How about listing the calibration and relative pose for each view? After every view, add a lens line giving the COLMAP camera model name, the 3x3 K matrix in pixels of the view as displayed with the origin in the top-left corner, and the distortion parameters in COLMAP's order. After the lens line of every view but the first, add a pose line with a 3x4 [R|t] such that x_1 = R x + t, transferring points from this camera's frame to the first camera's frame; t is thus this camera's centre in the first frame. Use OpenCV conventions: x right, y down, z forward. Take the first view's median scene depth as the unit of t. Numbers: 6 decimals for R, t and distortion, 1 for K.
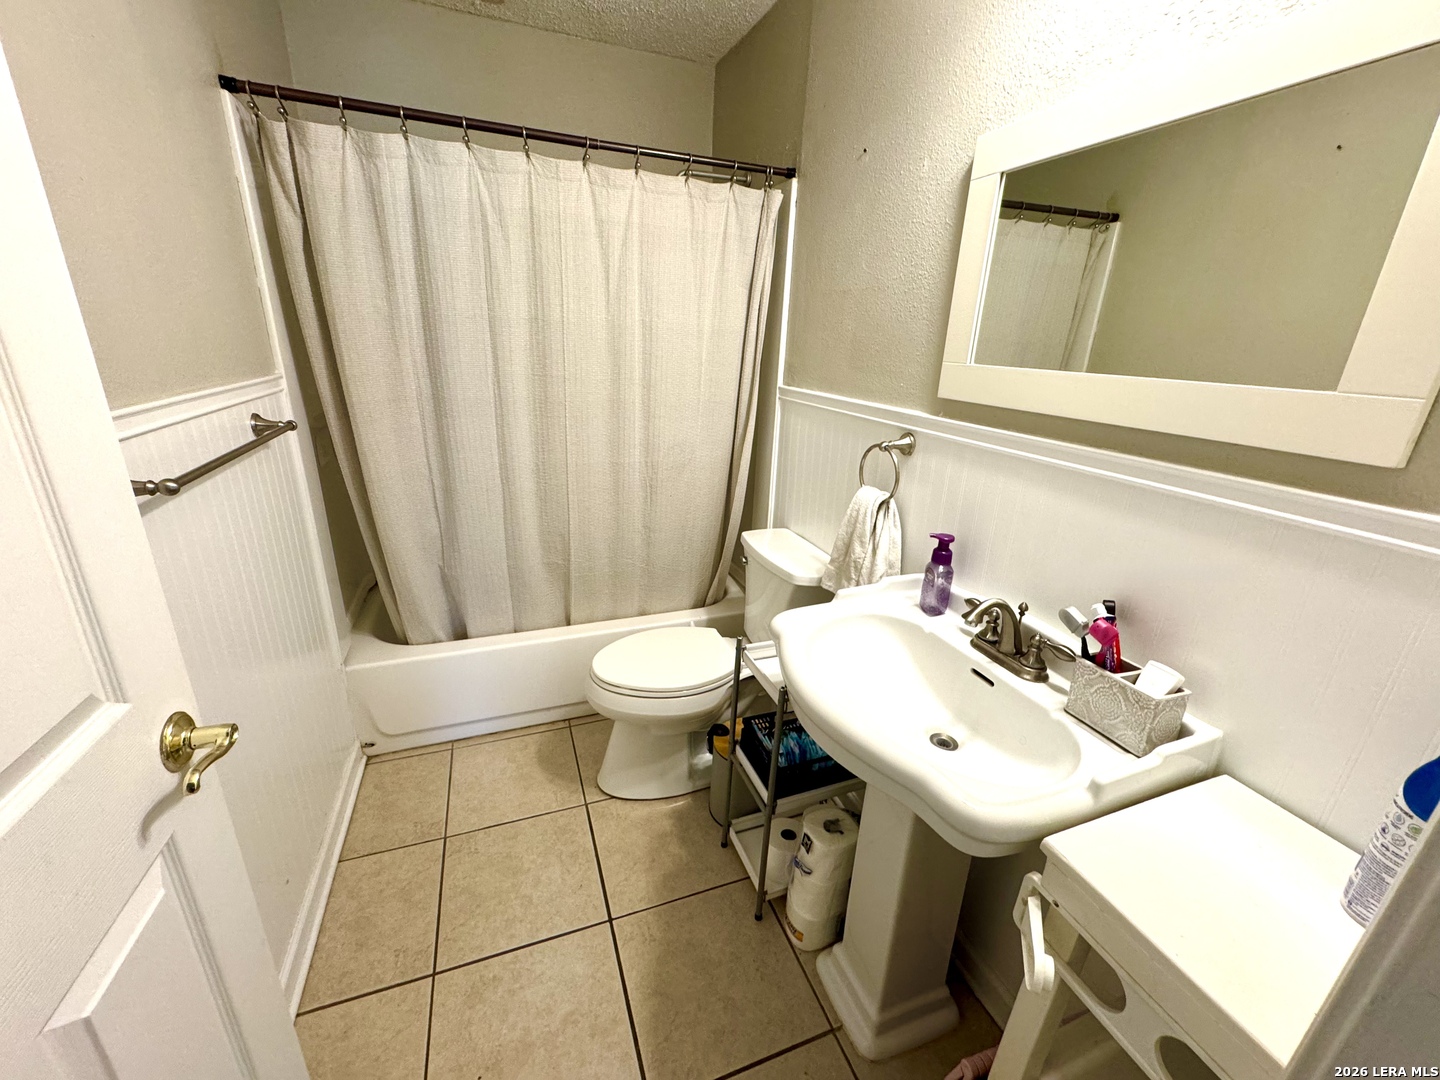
lens RADIAL K [[581.8, 0, 724.4], [0, 581.8, 535.6], [0, 0, 1]] dist [-0.009699, 0.000336]
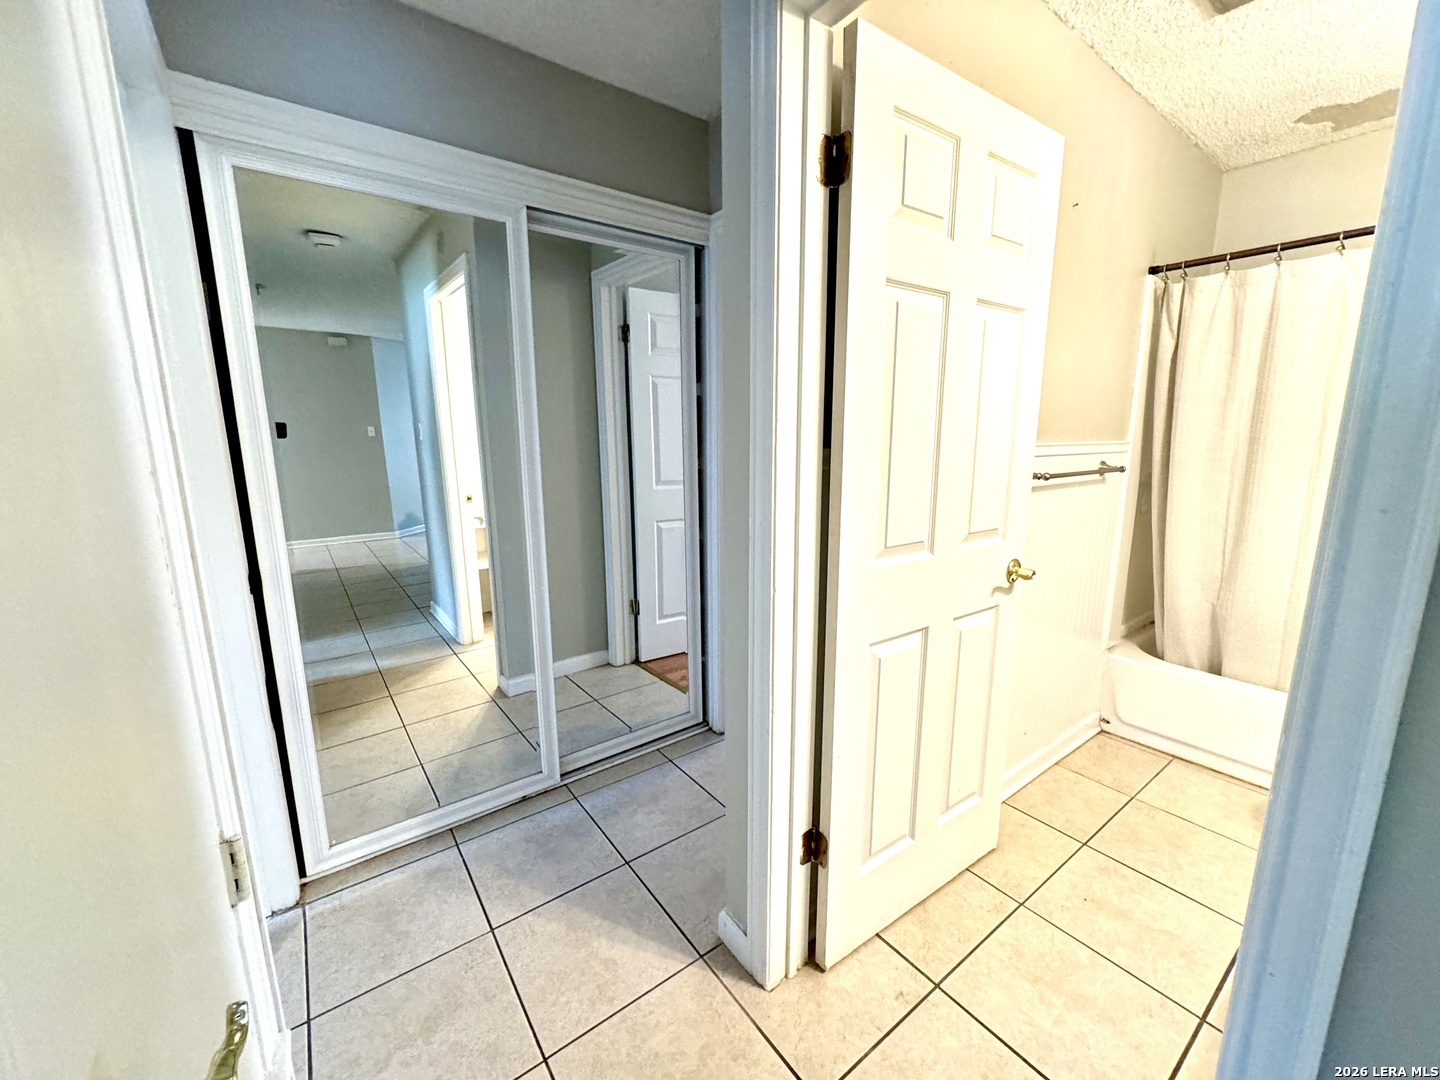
lens RADIAL K [[576.1, 0, 721.6], [0, 576.1, 536.2], [0, 0, 1]] dist [-0.002526, 0.001077]
pose [[0.272385, 0.105679, -0.956367, 0.351909], [-0.321988, 0.946656, 0.012900, 0.241591], [0.906714, 0.304425, 0.291882, -0.288538]]
